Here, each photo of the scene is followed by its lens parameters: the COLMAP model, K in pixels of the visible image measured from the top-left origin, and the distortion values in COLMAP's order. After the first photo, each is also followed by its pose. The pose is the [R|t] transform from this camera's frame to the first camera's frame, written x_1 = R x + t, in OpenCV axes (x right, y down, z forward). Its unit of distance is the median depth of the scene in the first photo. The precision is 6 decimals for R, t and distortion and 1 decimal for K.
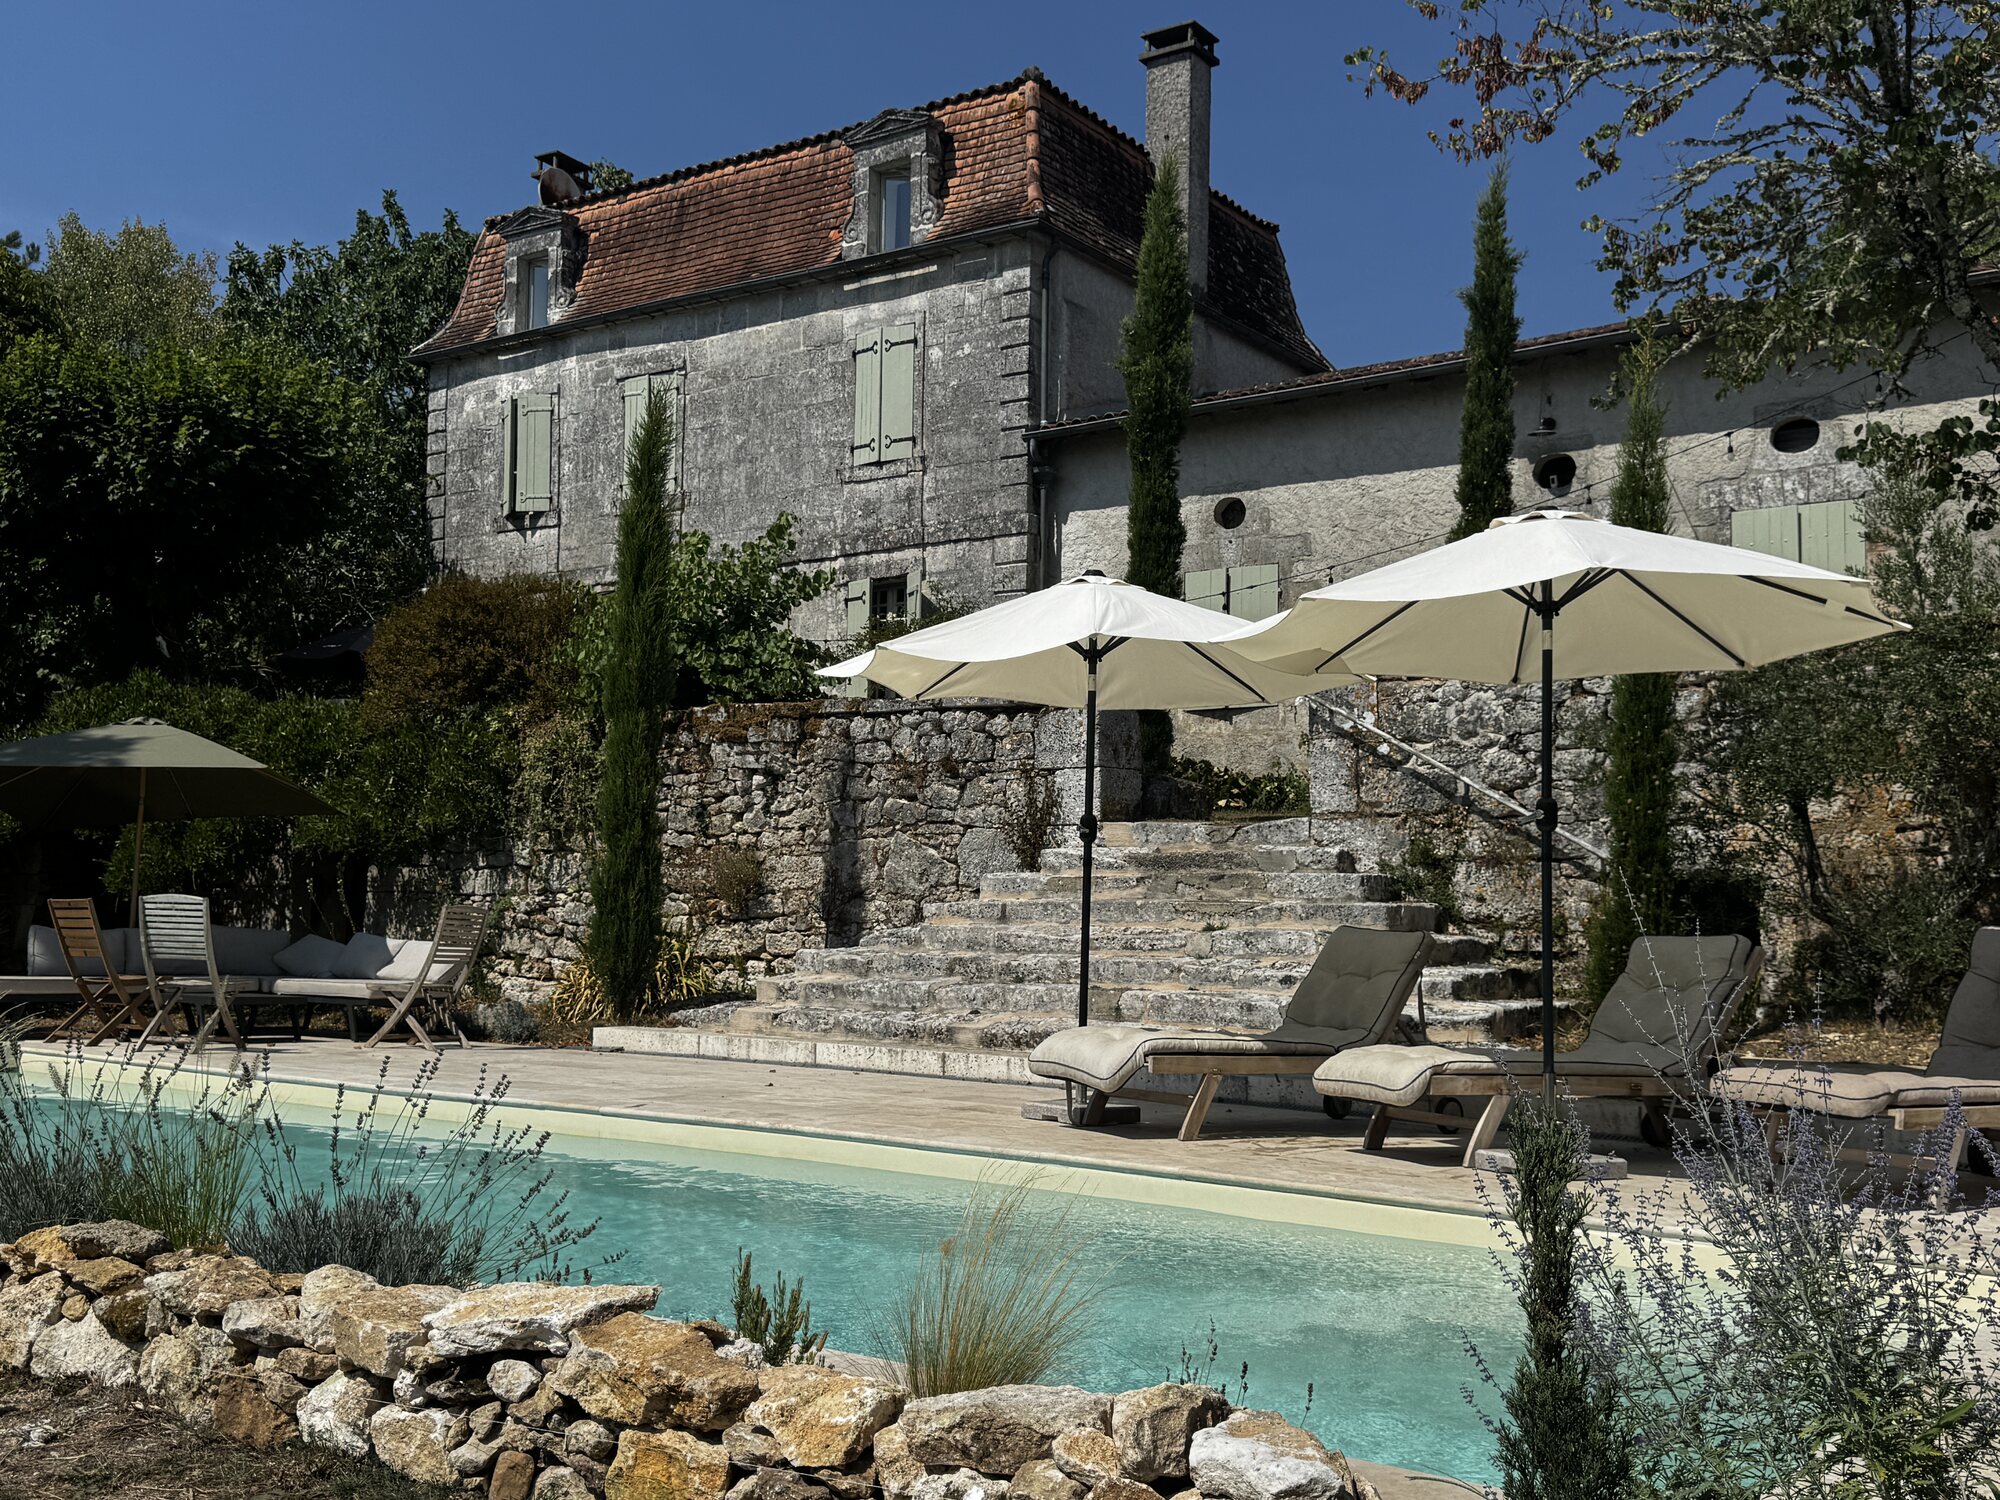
lens RADIAL K [[1984.0, 0, 983.8], [0, 1984.0, 782.2], [0, 0, 1]] dist [0.093136, 0.000000]
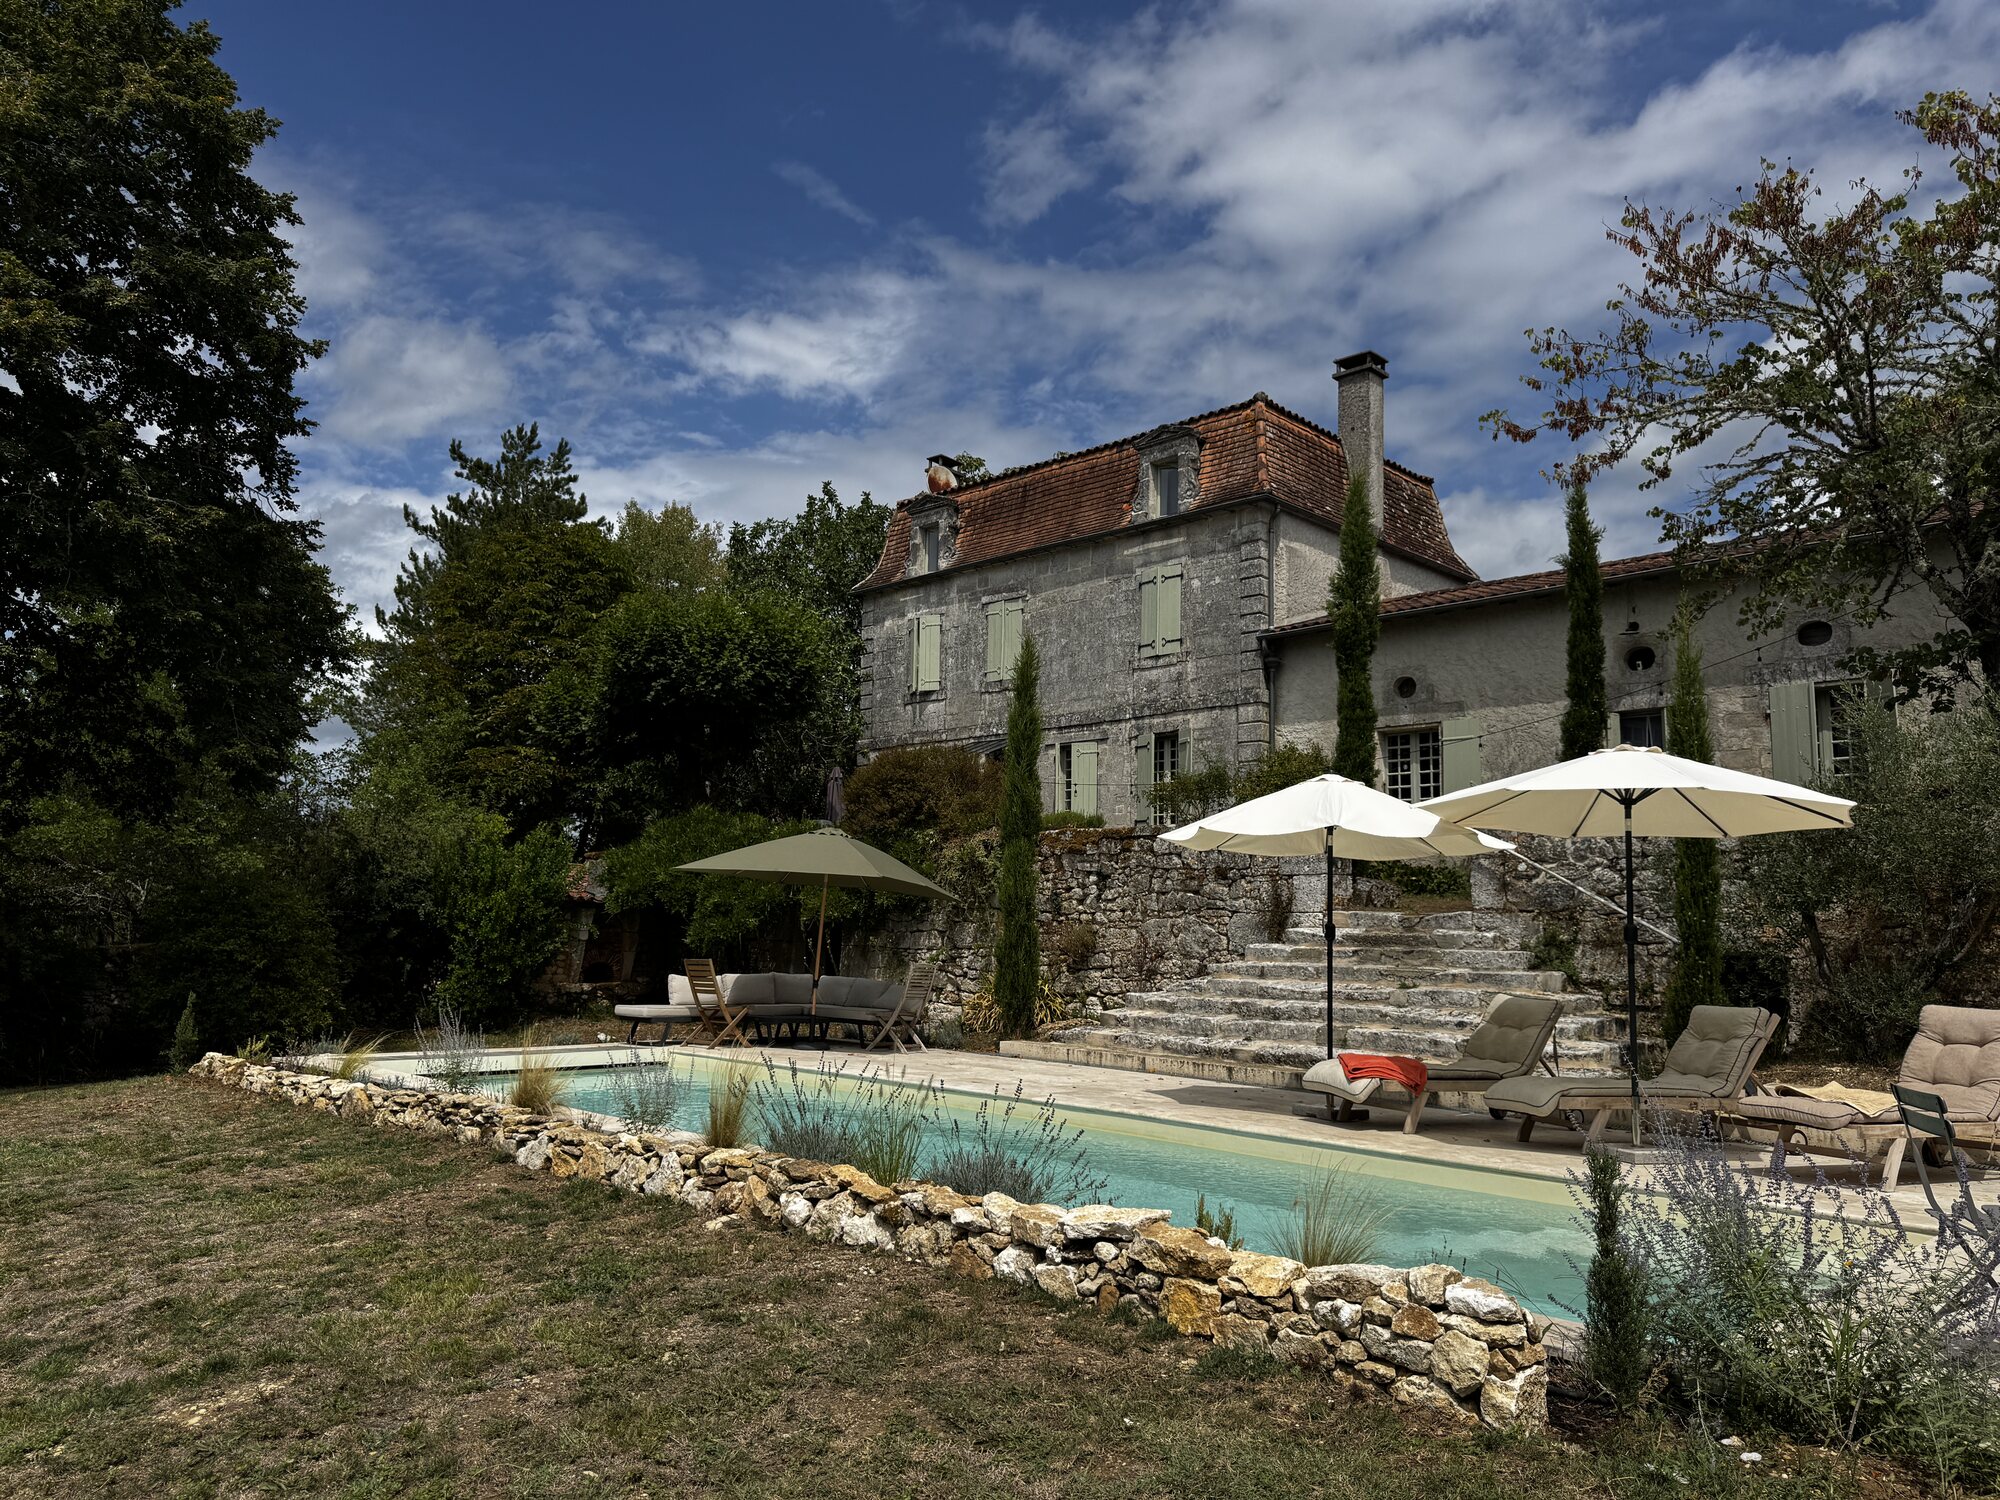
lens RADIAL K [[1422.5, 0, 979.6], [0, 1422.5, 753.7], [0, 0, 1]] dist [0.089182, -0.056534]
pose [[0.986949, -0.016217, -0.160213, -0.021454], [0.005794, 0.997848, -0.065310, -0.026093], [0.160928, 0.063529, 0.984919, -0.110394]]
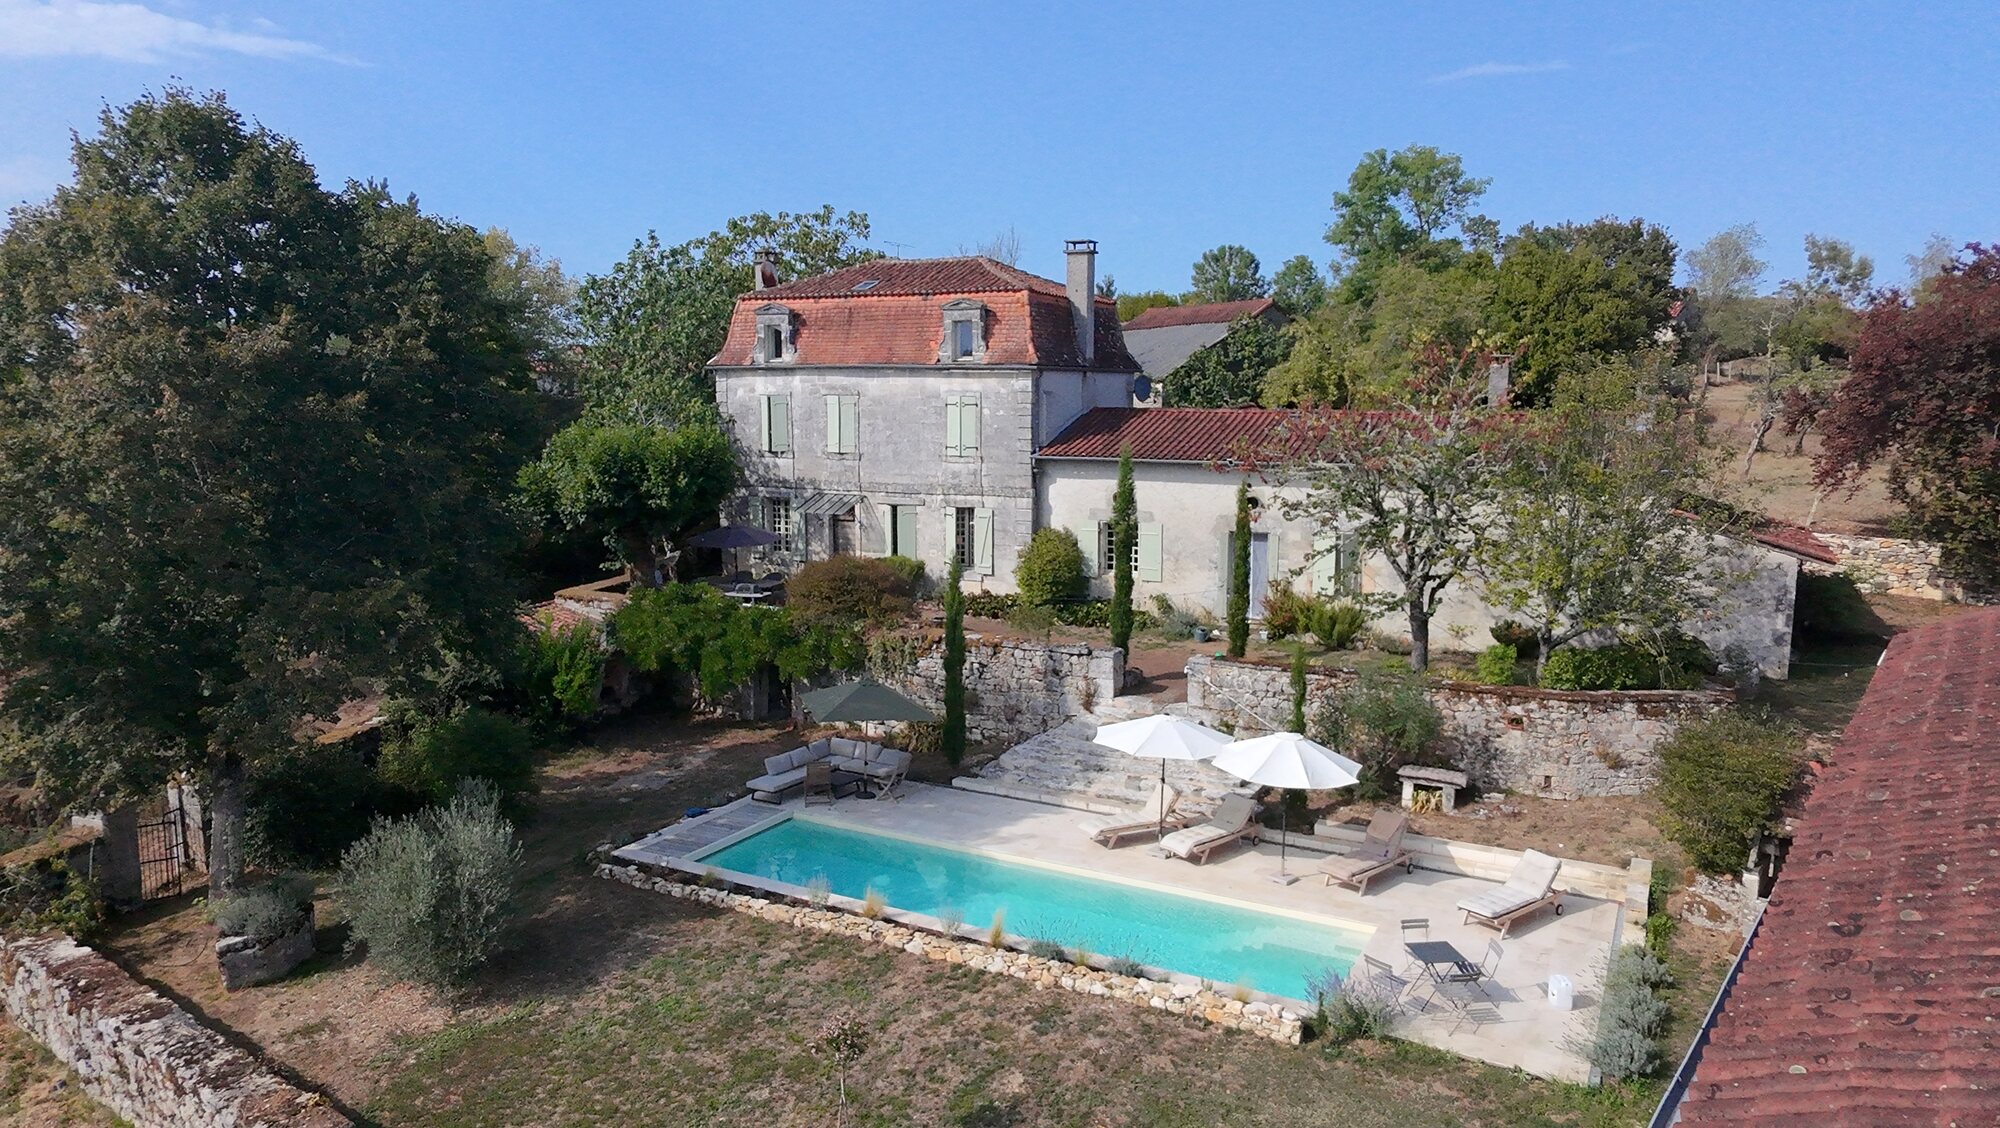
lens RADIAL K [[1297.5, 0, 1020.7], [0, 1297.5, 583.9], [0, 0, 1]] dist [0.006474, -0.002172]
pose [[0.987625, -0.035966, 0.152653, -0.316448], [0.004192, 0.979056, 0.203547, -0.467794], [-0.156776, -0.200388, 0.967091, -0.699524]]
